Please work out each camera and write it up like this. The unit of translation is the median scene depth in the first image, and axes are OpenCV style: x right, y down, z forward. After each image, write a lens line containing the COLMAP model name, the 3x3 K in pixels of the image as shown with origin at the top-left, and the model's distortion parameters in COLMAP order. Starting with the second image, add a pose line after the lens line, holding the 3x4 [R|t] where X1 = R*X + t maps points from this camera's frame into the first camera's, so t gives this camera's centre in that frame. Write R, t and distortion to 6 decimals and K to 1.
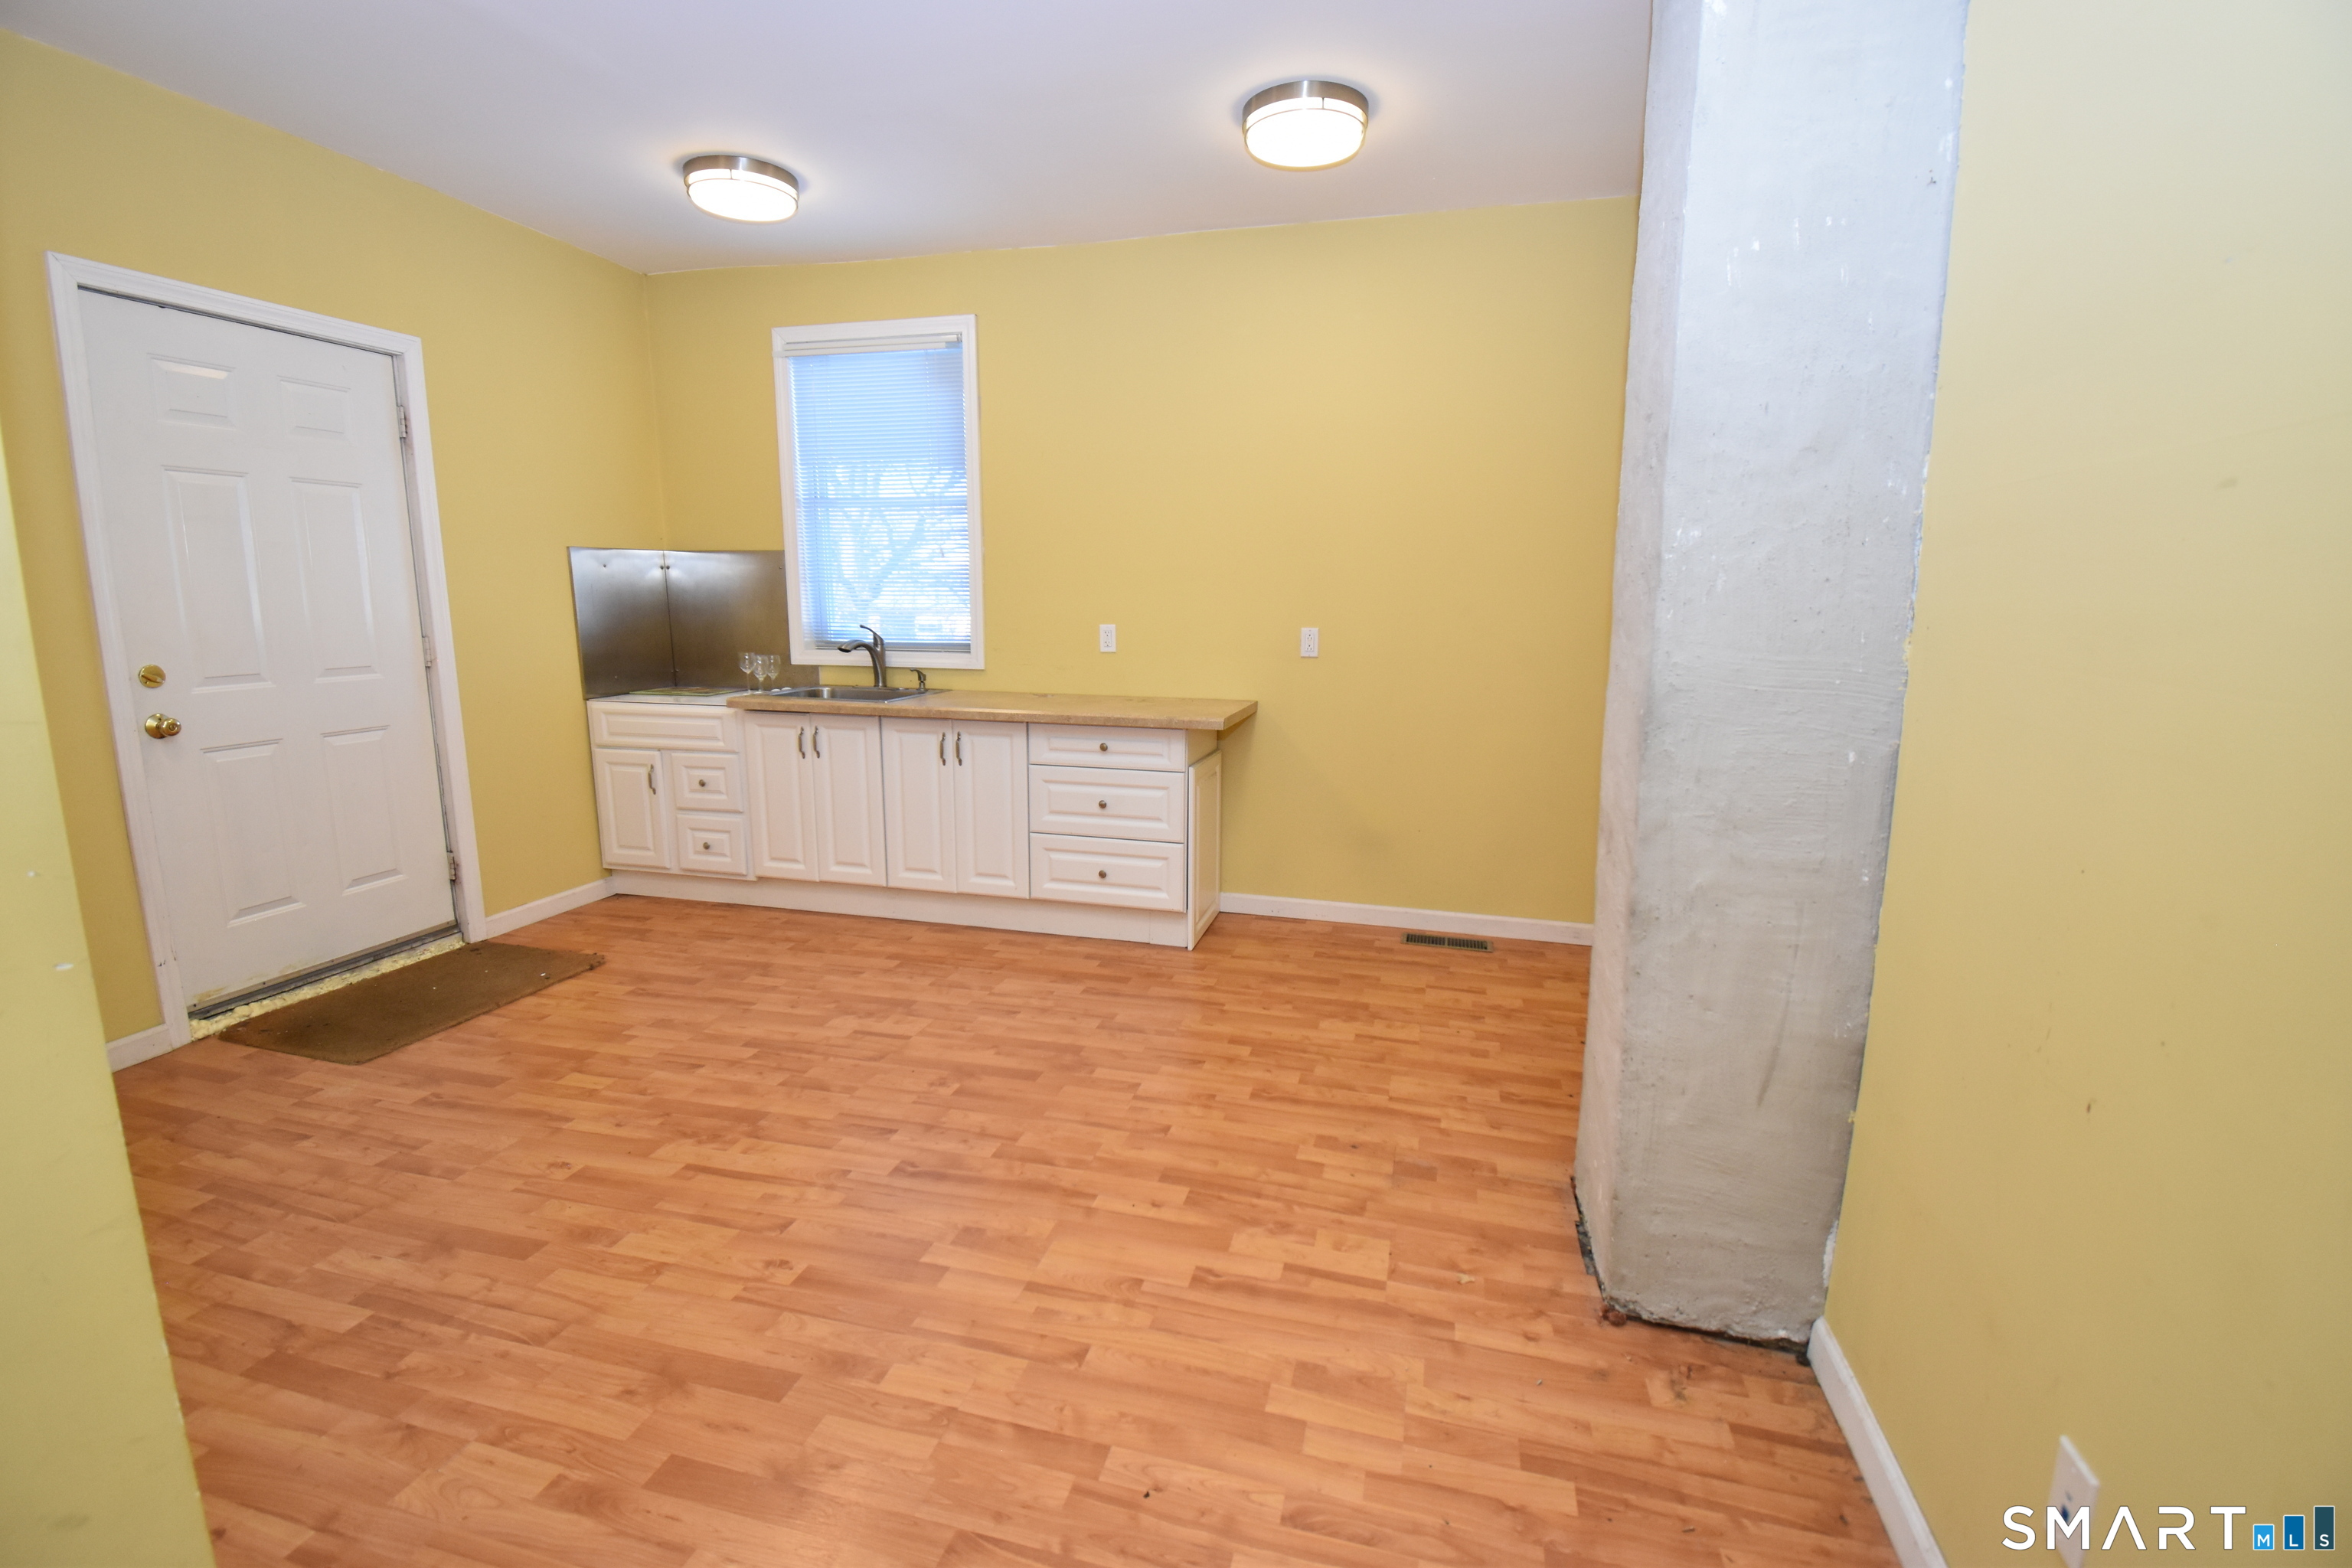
lens RADIAL K [[1031.1, 0, 1165.1], [0, 1031.1, 775.6], [0, 0, 1]] dist [0.019881, -0.025148]
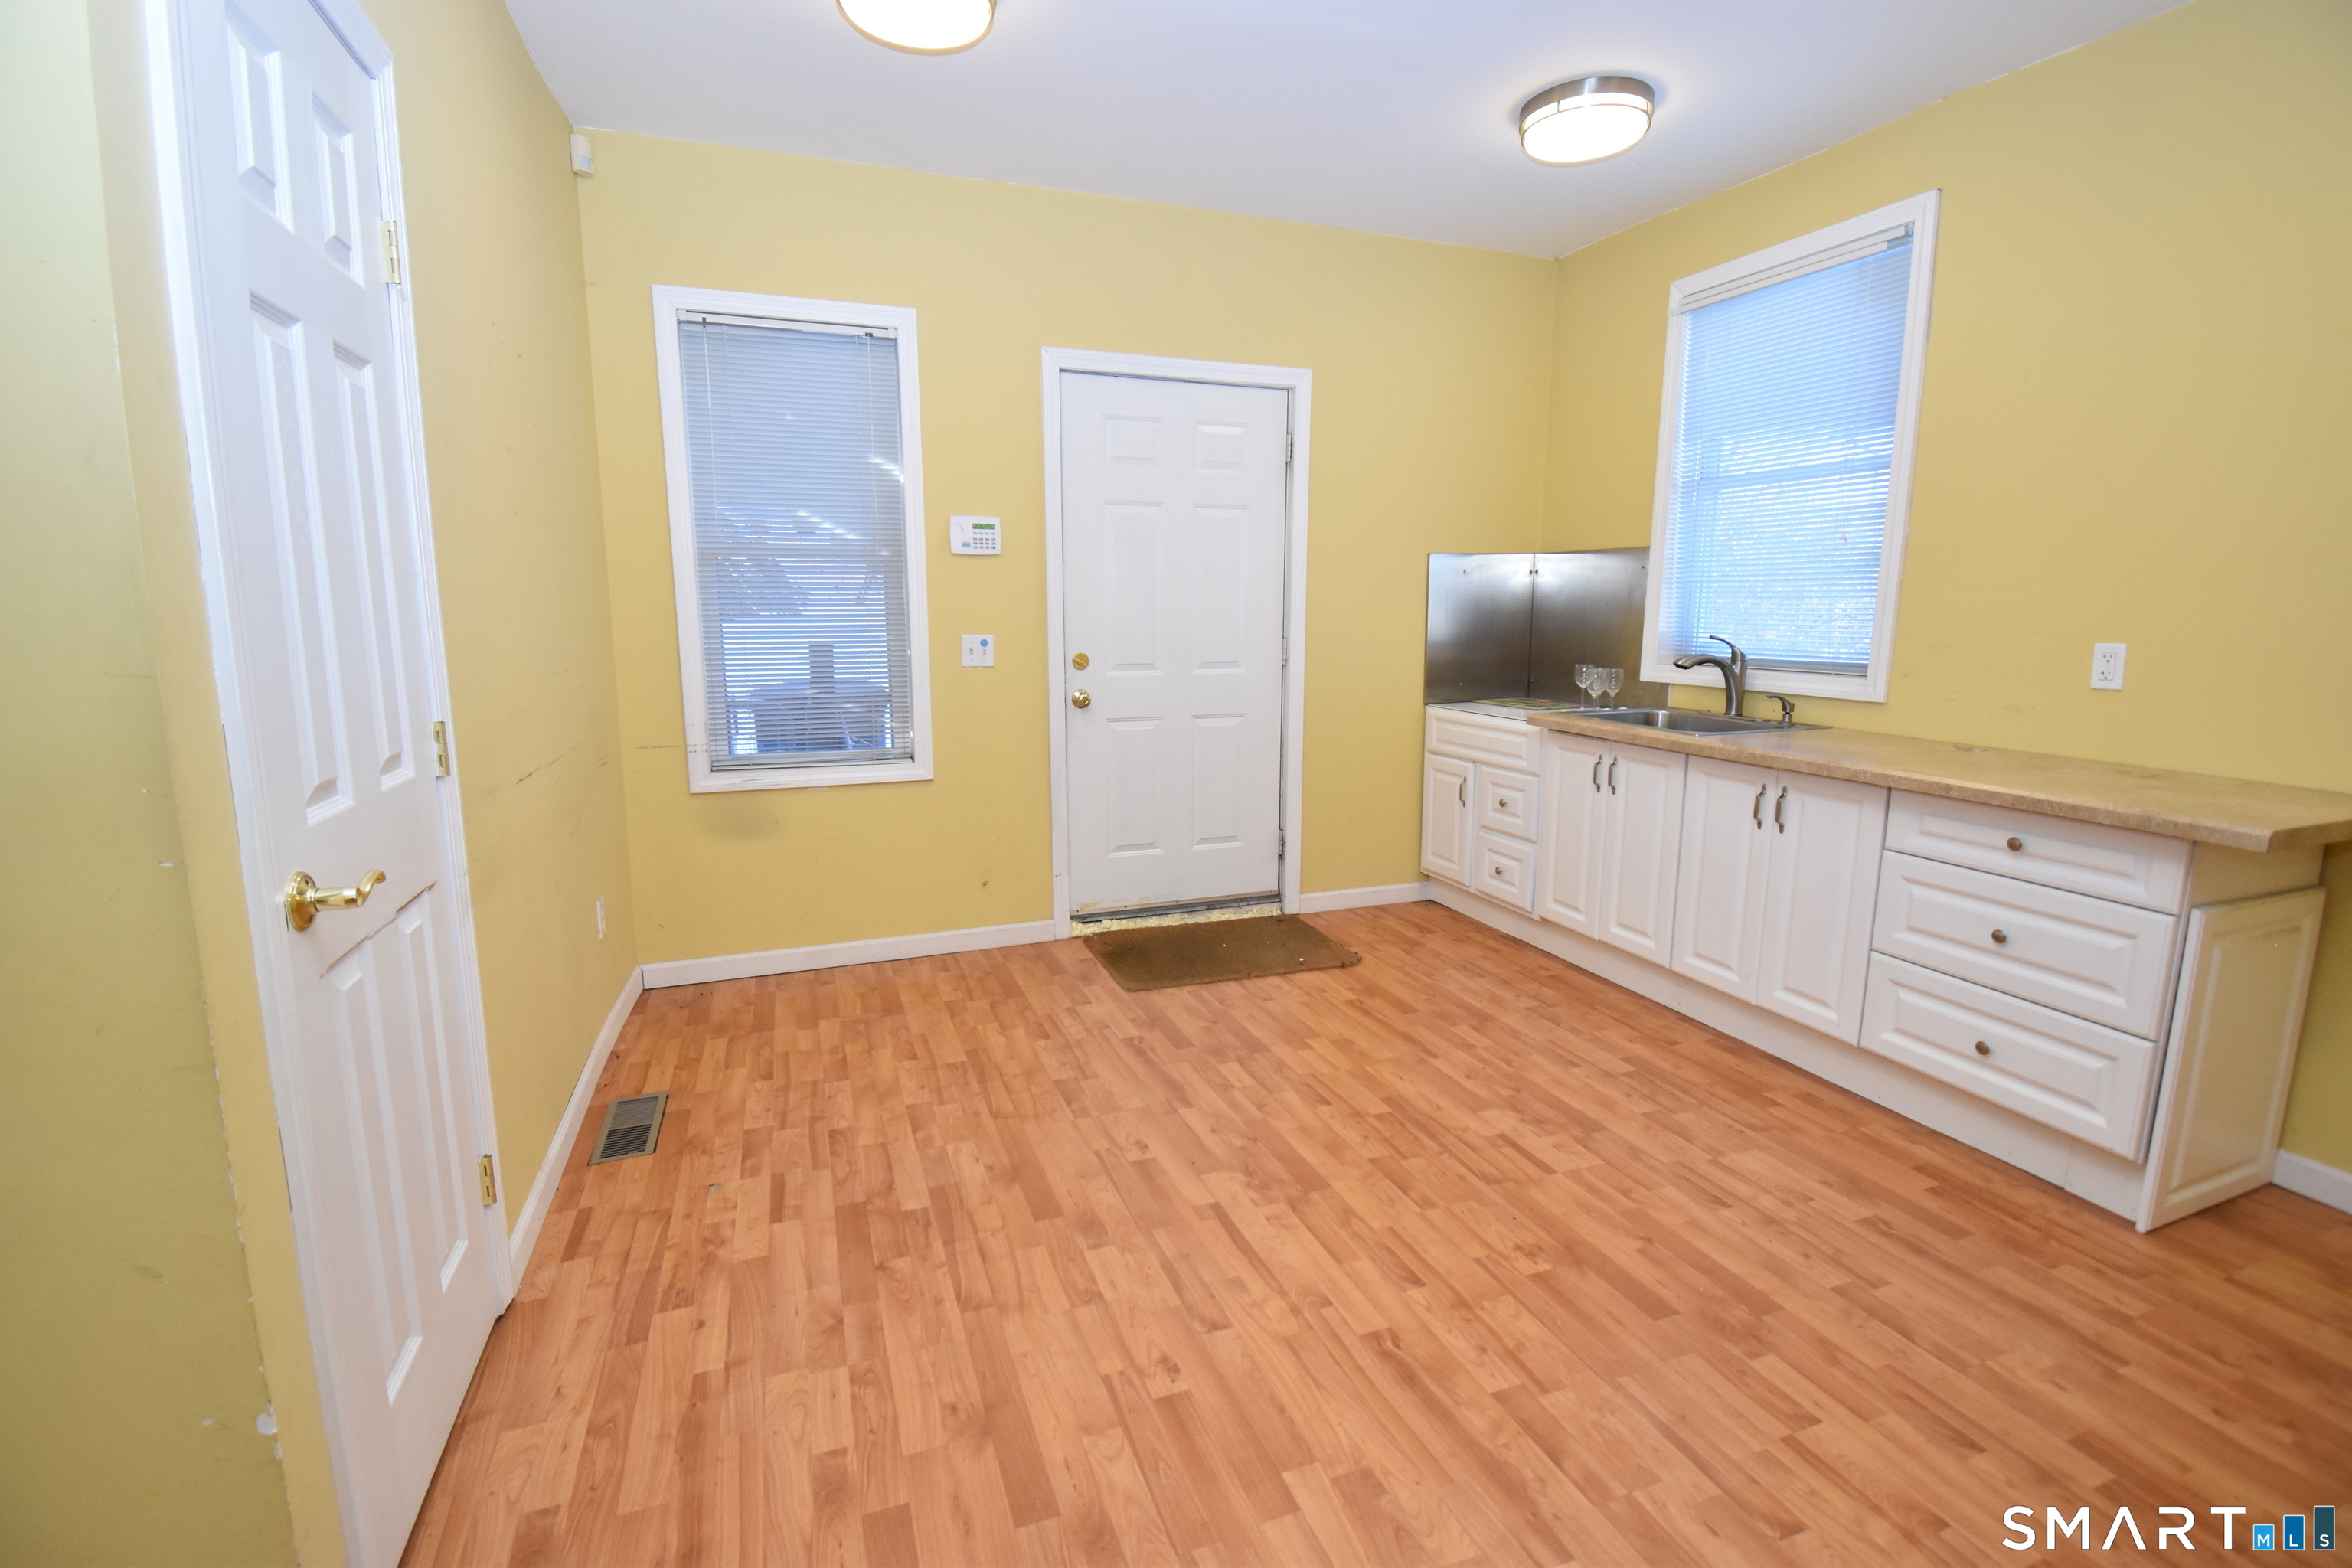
lens RADIAL K [[1031.1, 0, 1165.1], [0, 1031.1, 775.6], [0, 0, 1]] dist [0.019881, -0.025148]
pose [[0.575421, 0.128690, -0.807669, 0.146619], [-0.136956, 0.988760, 0.059970, -0.037661], [0.806309, 0.076107, 0.586578, 0.259398]]
